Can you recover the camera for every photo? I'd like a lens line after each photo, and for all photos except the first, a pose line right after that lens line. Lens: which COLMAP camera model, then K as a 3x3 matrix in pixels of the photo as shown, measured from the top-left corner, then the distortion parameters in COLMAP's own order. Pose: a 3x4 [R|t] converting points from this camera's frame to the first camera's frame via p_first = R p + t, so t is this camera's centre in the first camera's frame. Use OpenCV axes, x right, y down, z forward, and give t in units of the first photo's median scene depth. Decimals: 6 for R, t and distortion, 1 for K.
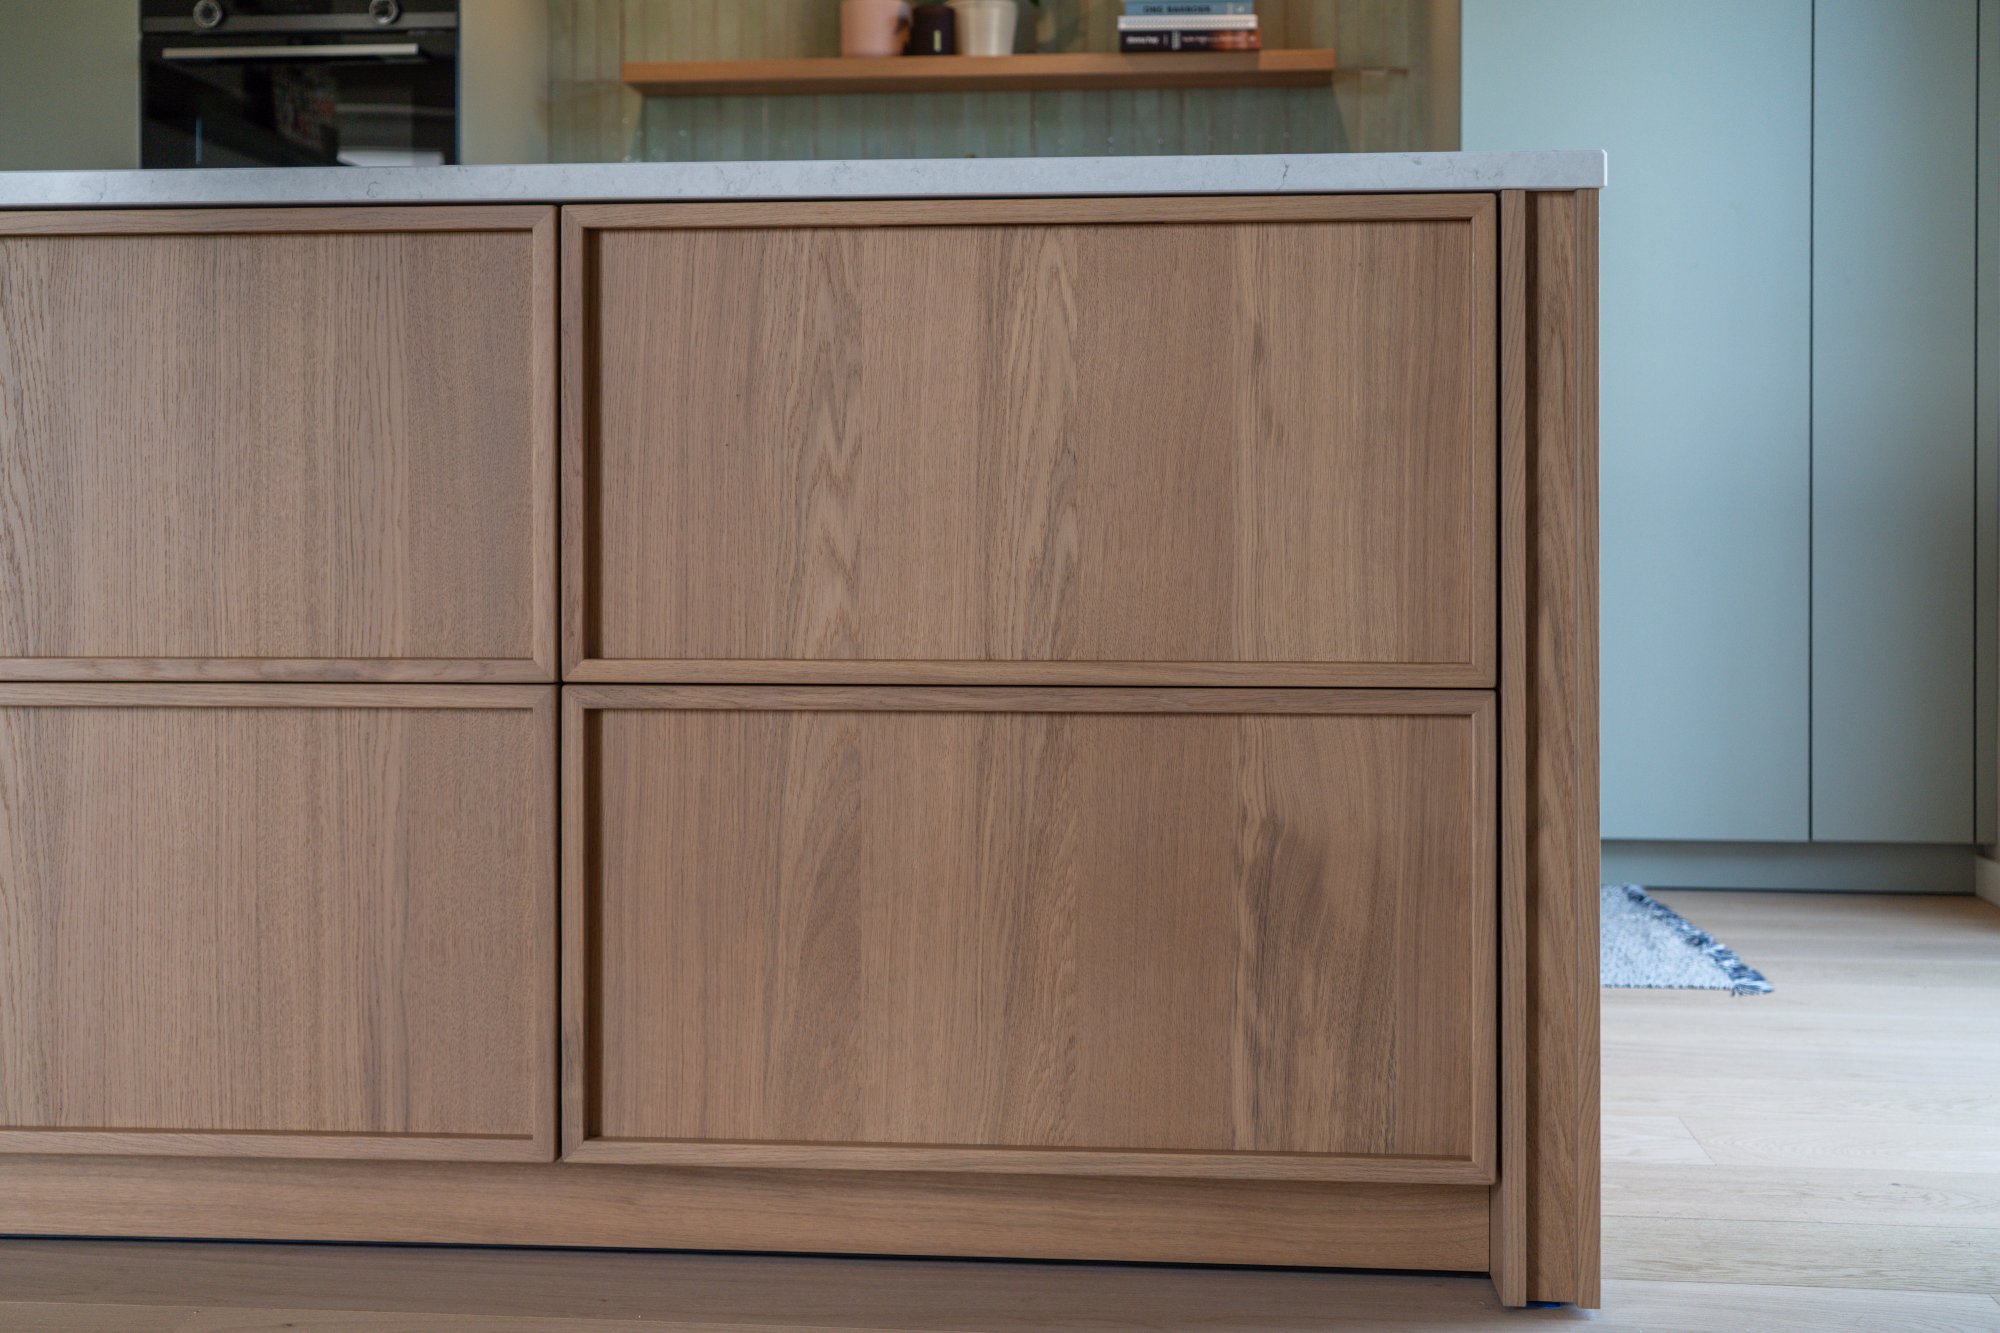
lens RADIAL K [[2247.8, 0, 1004.6], [0, 2247.8, 515.7], [0, 0, 1]] dist [0.008298, 0.014670]
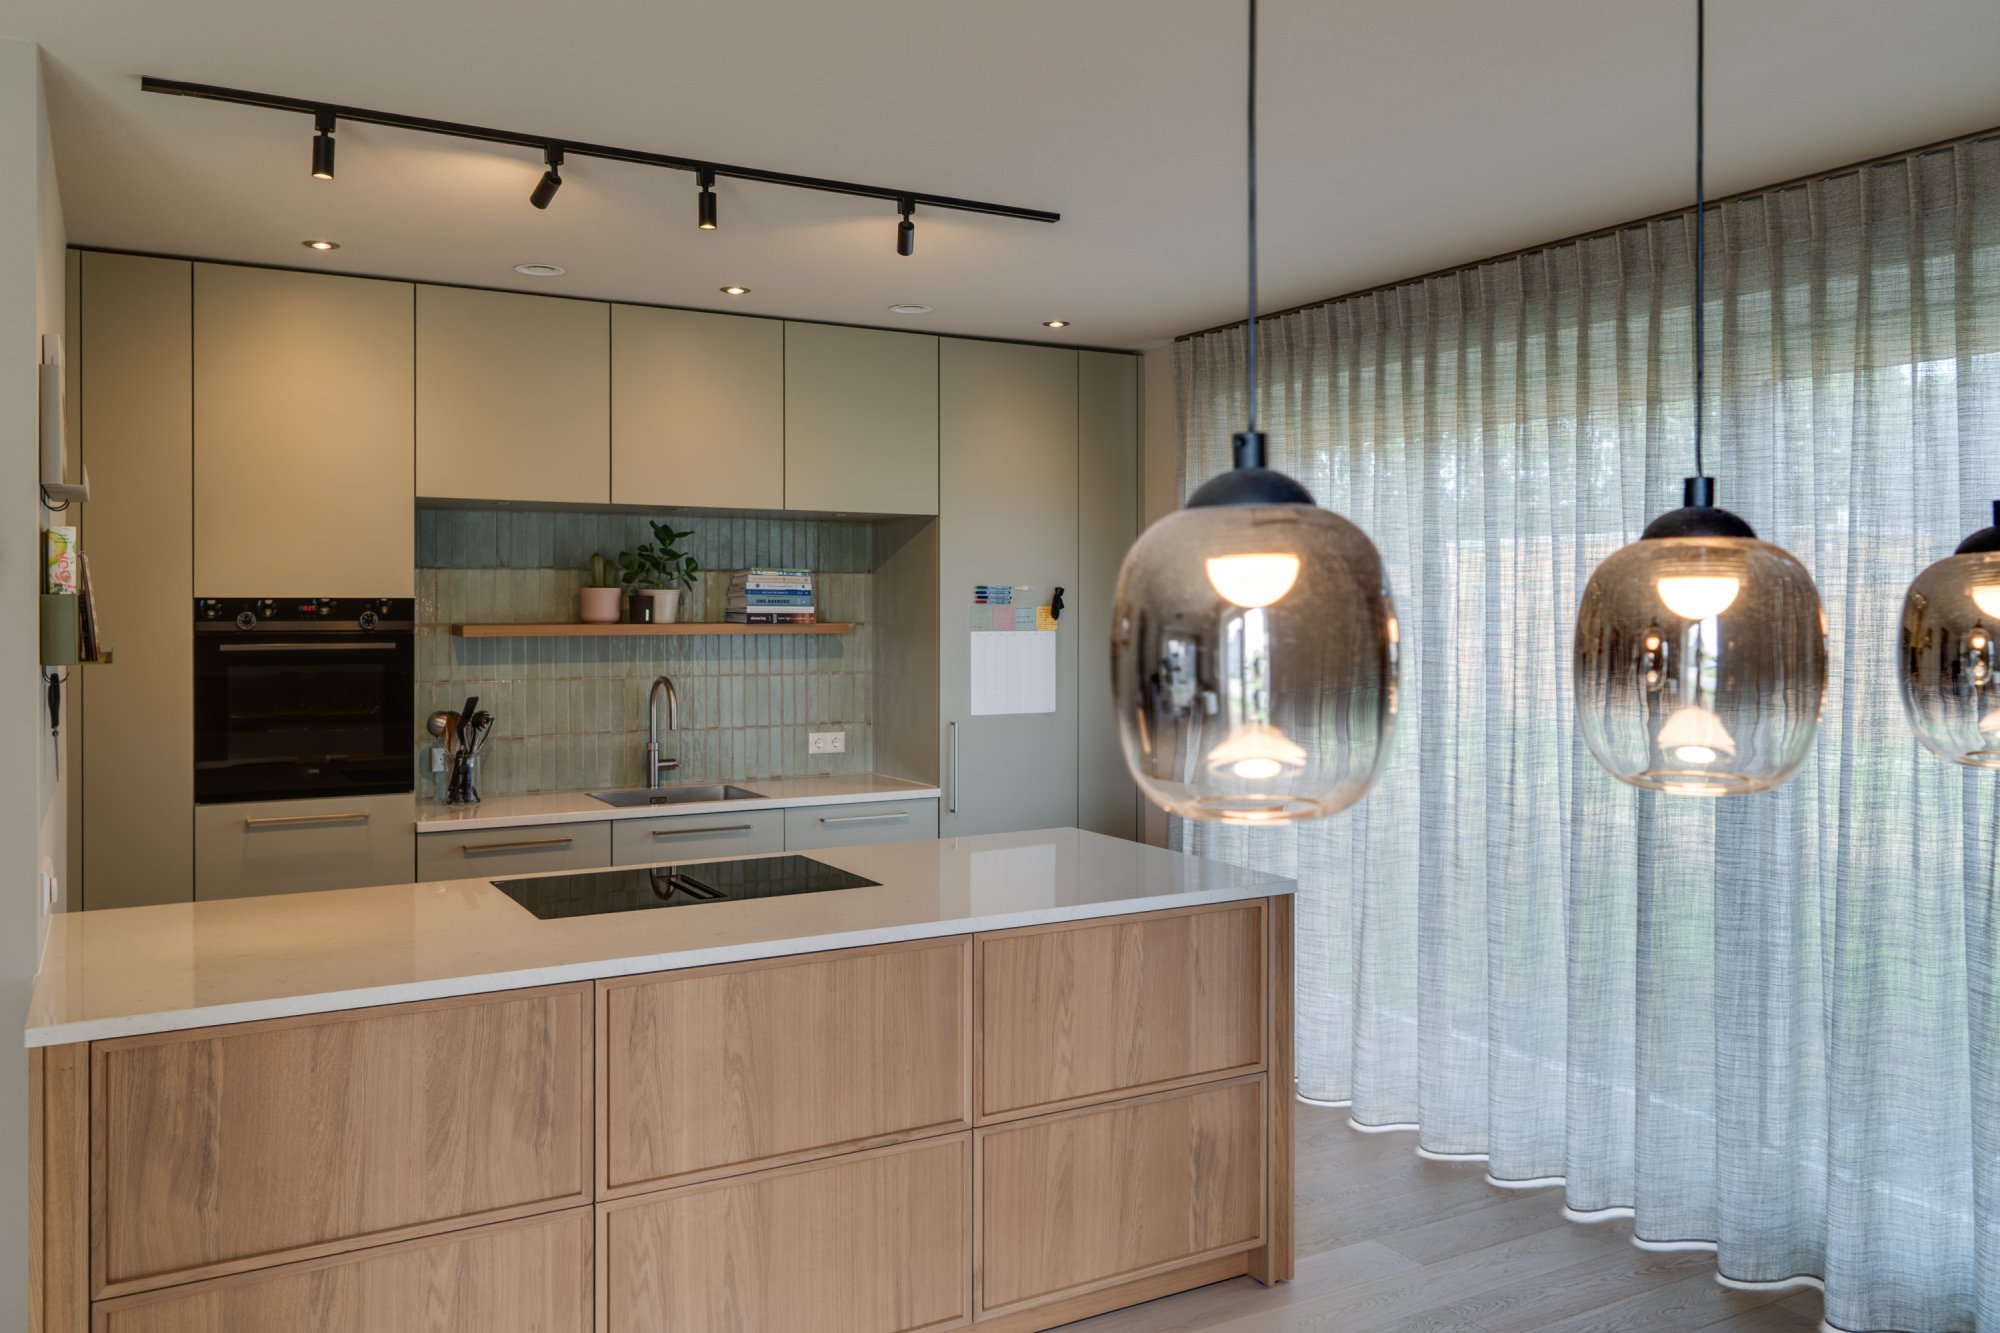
lens RADIAL K [[1521.1, 0, 1002.0], [0, 1521.1, 621.8], [0, 0, 1]] dist [-0.001787, 0.008163]
pose [[0.821444, -0.004050, 0.570275, -1.114501], [-0.001545, 0.999955, 0.009326, -0.492381], [-0.570287, -0.008542, 0.821401, -0.371509]]
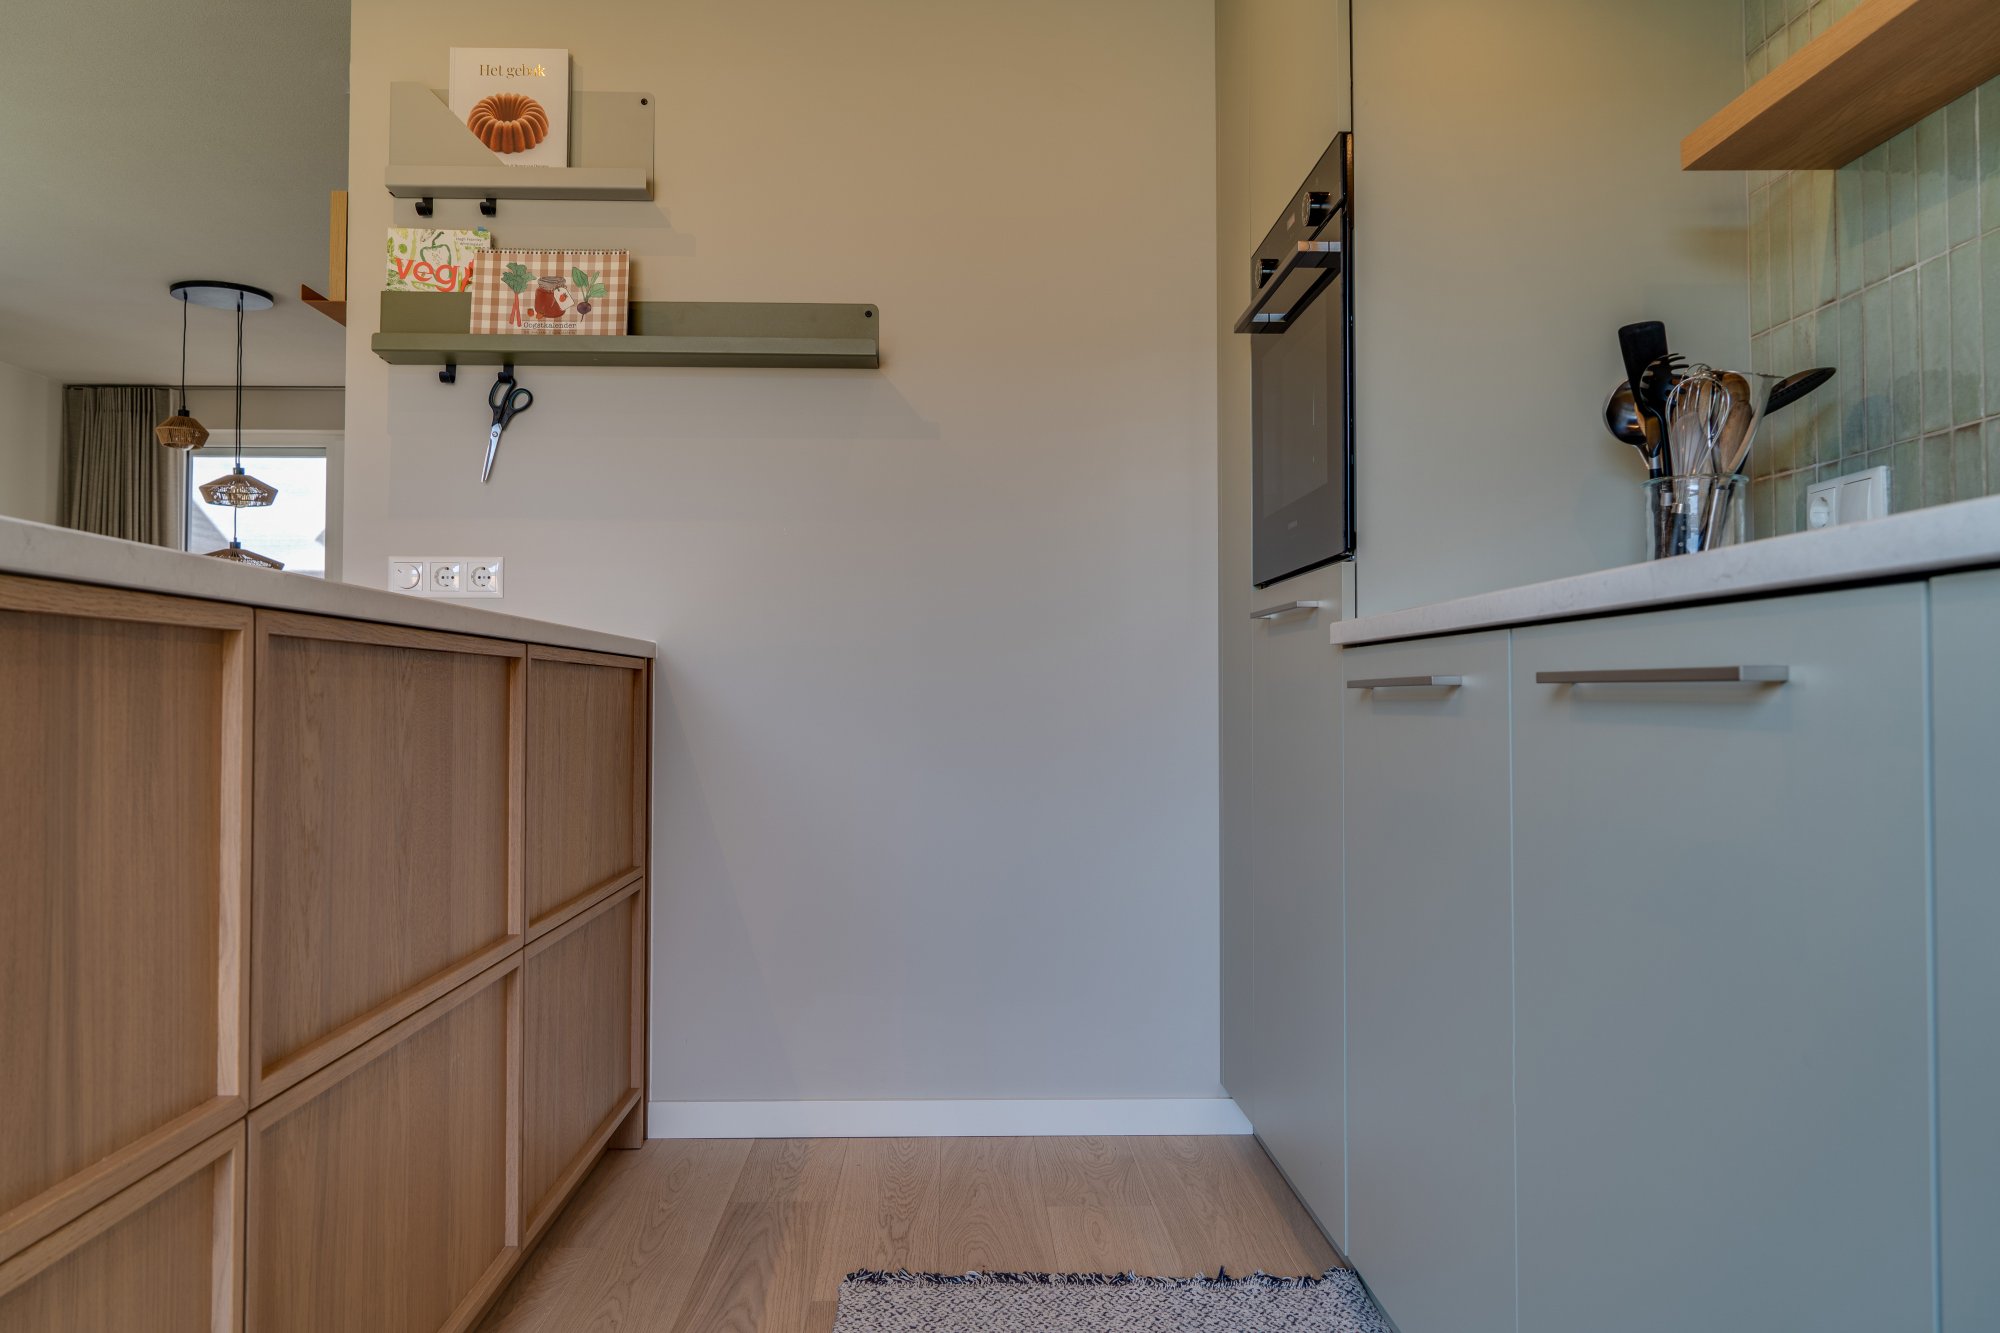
lens RADIAL K [[1487.9, 0, 980.8], [0, 1487.9, 640.3], [0, 0, 1]] dist [-0.005422, 0.002775]
pose [[0.106761, -0.040023, -0.993479, 0.498502], [-0.003015, 0.999172, -0.040577, -0.100136], [0.994280, 0.007328, 0.106552, 1.741140]]
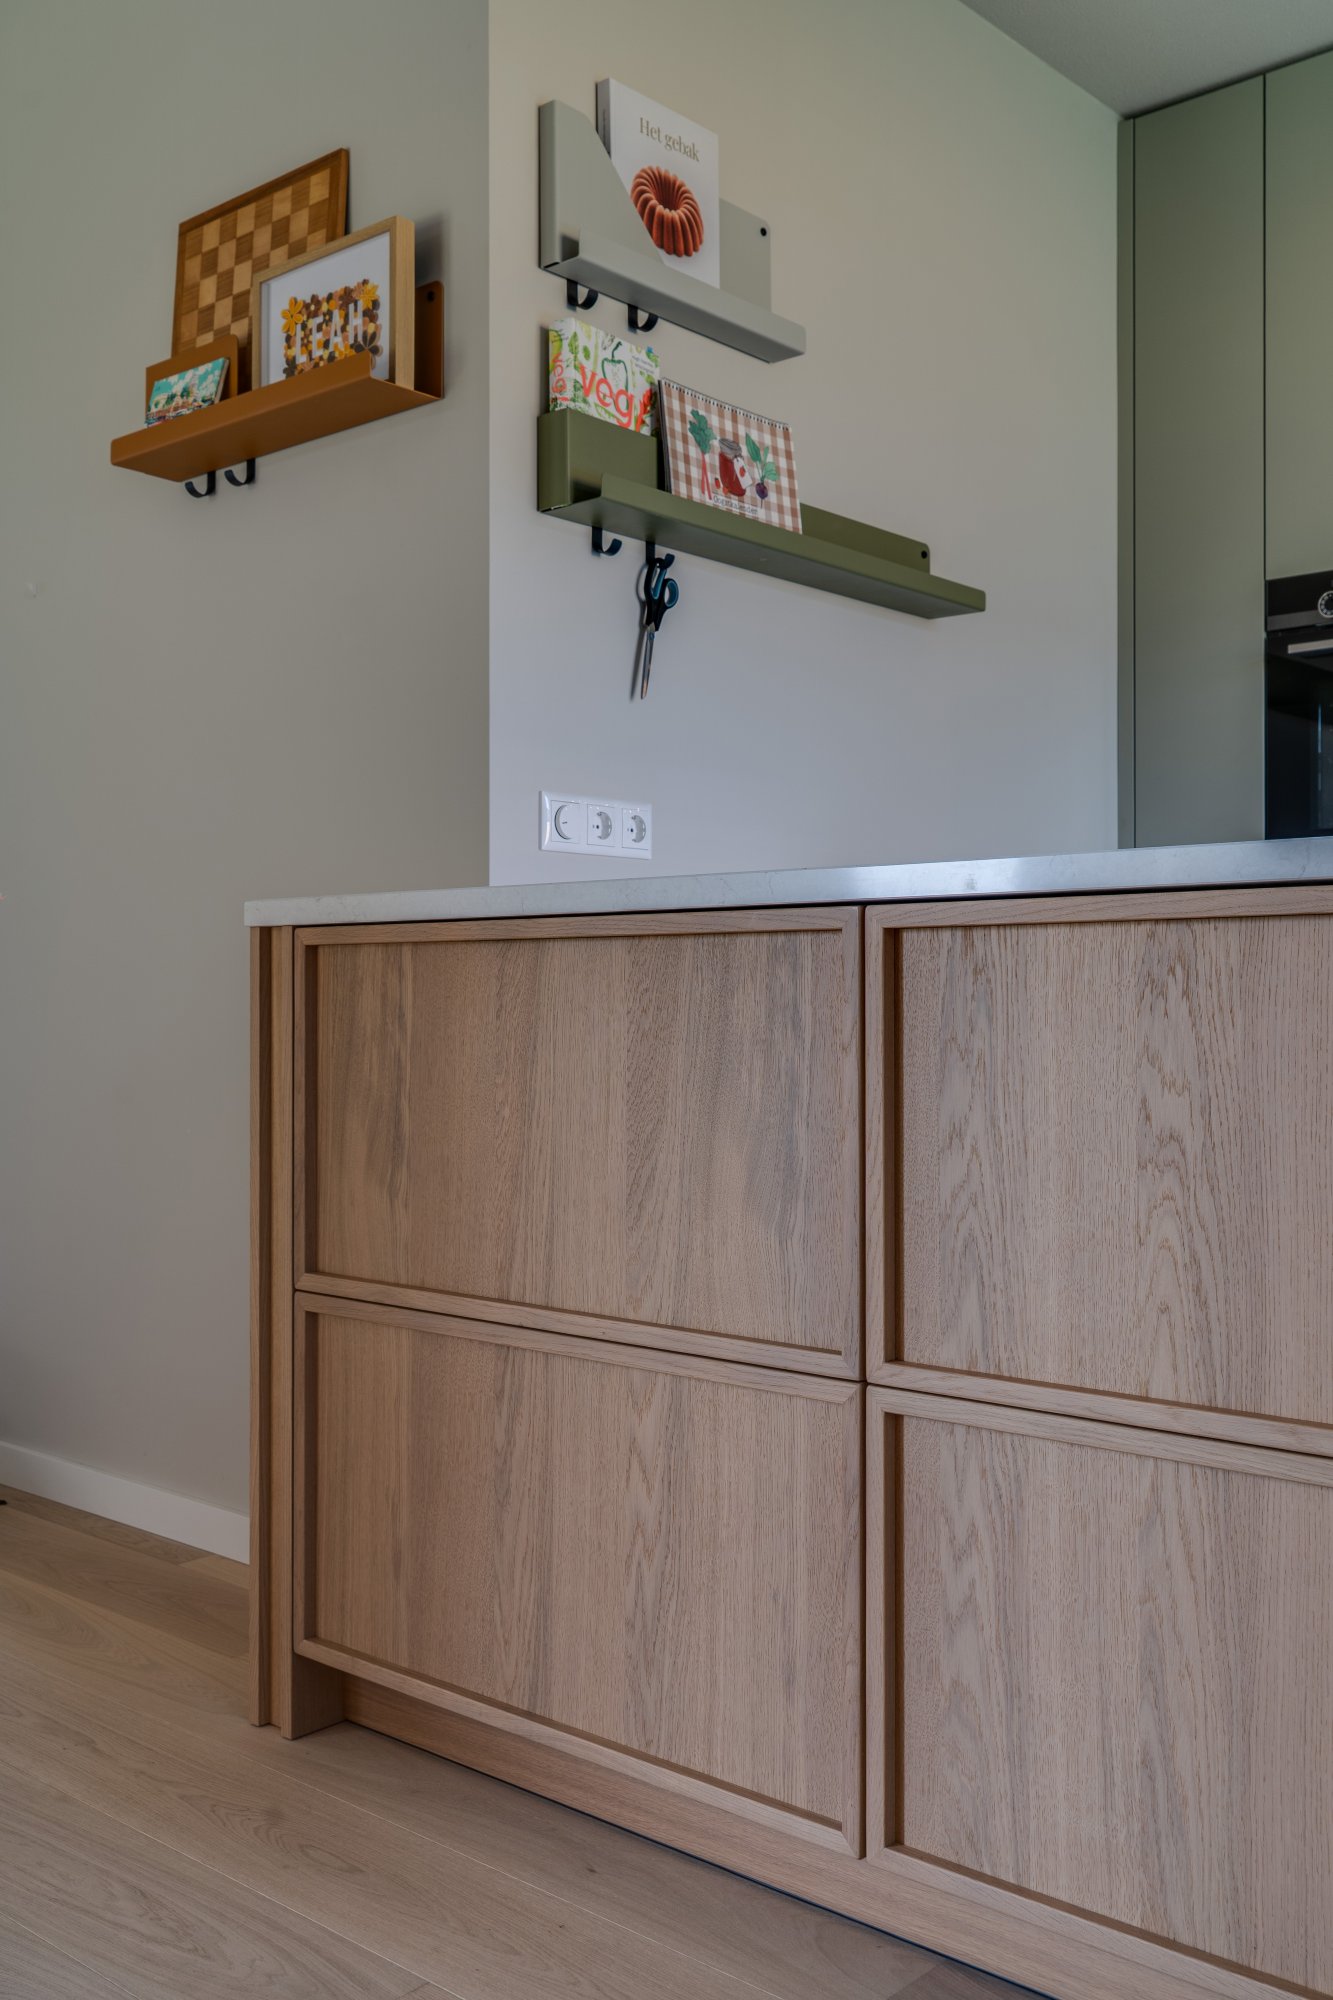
lens RADIAL K [[1888.1, 0, 695.5], [0, 1888.1, 1004.4], [0, 0, 1]] dist [0.002493, 0.003342]
pose [[0.806171, 0.000374, -0.591682, -0.172621], [0.000121, 1.000000, 0.000798, -0.094215], [0.591682, -0.000715, 0.806171, 0.311360]]
